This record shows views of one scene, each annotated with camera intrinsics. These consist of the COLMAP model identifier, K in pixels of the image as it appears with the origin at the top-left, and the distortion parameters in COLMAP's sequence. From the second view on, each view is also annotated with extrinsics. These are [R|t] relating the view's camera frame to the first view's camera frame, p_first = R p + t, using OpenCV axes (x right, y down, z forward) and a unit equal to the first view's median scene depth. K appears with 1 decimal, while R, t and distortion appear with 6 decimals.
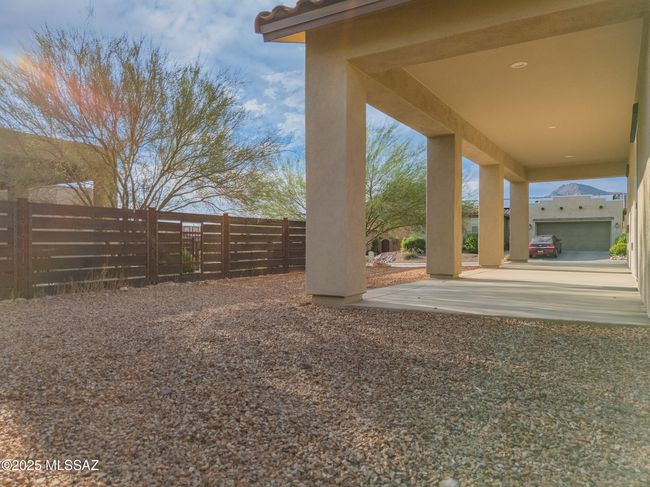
lens RADIAL K [[471.2, 0, 325.0], [0, 471.2, 243.5], [0, 0, 1]] dist [-0.004607, -0.000908]
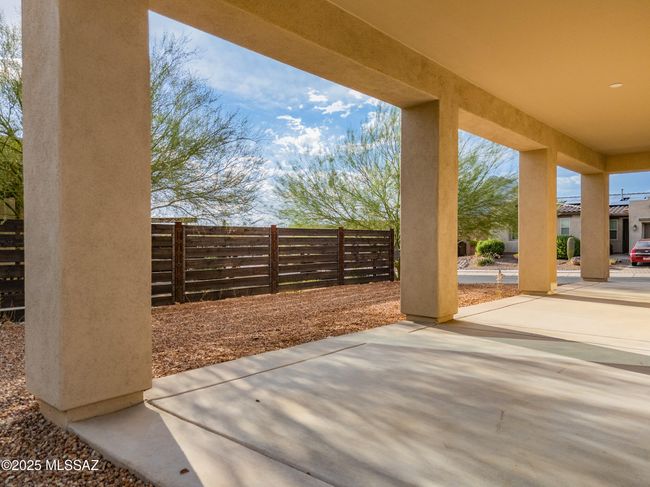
lens RADIAL K [[486.2, 0, 325.0], [0, 486.2, 243.5], [0, 0, 1]] dist [0.010416, 0.003471]
pose [[0.985717, 0.001601, -0.168401, 0.148192], [-0.001828, 0.999998, -0.001195, -0.022435], [0.168399, 0.001486, 0.985718, 0.200875]]
